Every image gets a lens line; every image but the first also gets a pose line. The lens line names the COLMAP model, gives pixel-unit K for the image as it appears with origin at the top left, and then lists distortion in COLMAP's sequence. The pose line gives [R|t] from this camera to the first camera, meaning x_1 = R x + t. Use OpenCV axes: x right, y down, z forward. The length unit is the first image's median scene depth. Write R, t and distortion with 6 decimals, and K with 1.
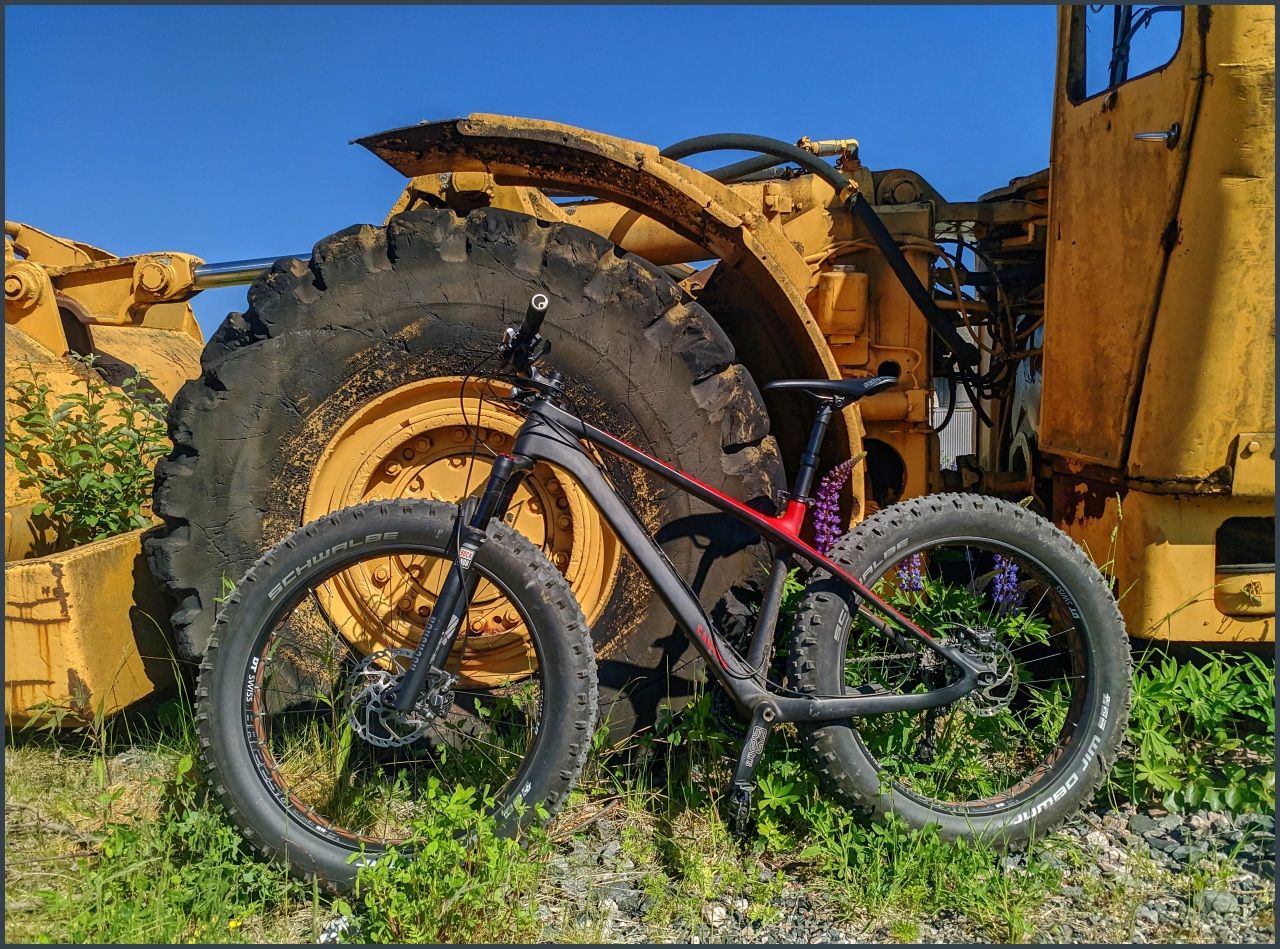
lens RADIAL K [[1041.1, 0, 640.2], [0, 1041.1, 474.1], [0, 0, 1]] dist [-0.010761, -0.005865]
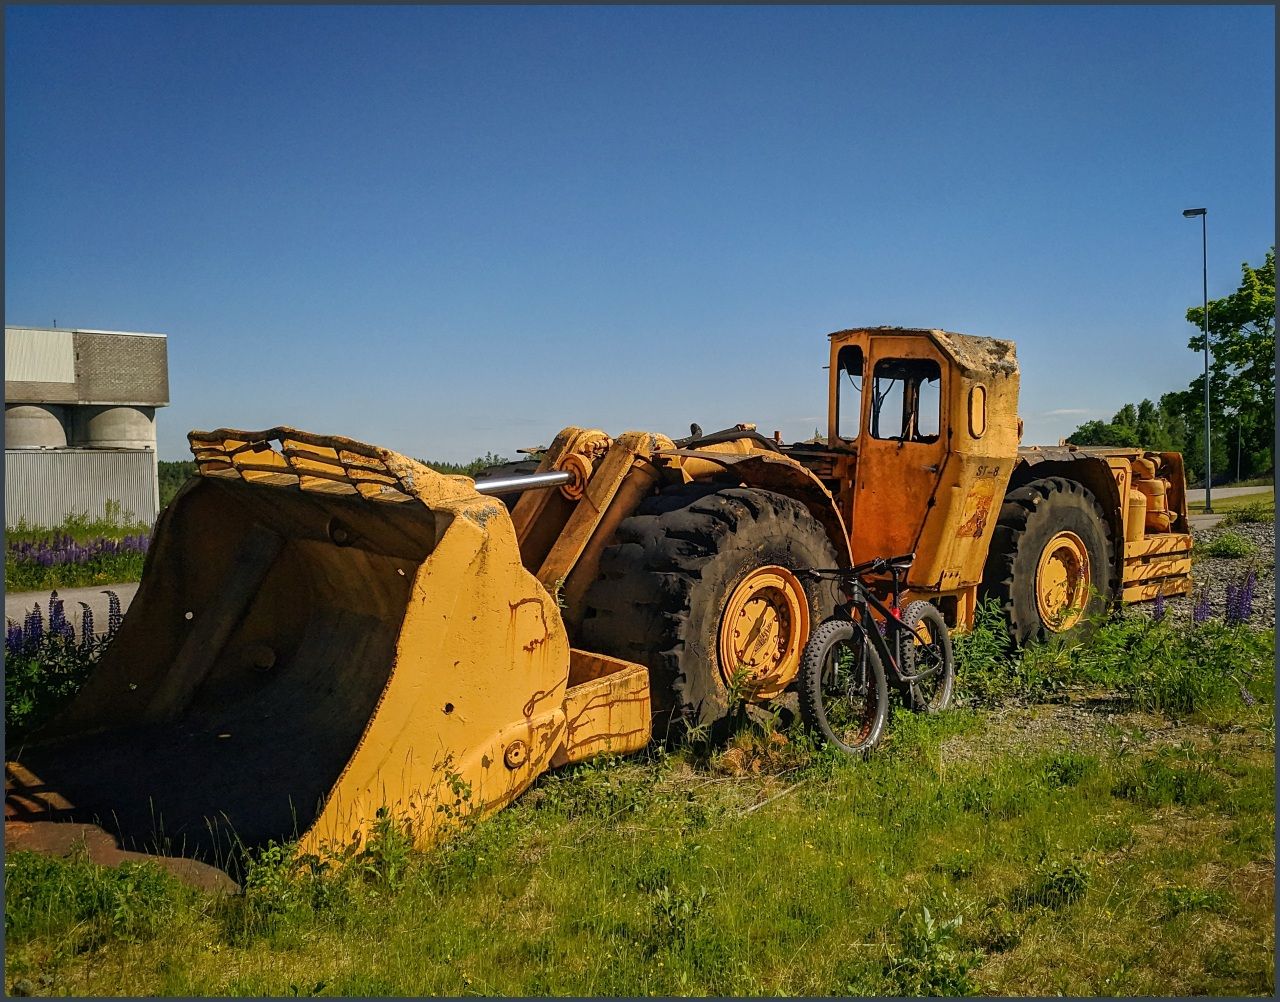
lens RADIAL K [[1028.4, 0, 639.9], [0, 1028.4, 498.3], [0, 0, 1]] dist [0.005980, 0.000296]
pose [[0.709145, -0.013550, 0.704932, -1.998432], [0.023722, 0.999708, -0.004648, -0.240879], [-0.704663, 0.020019, 0.709259, -0.428970]]
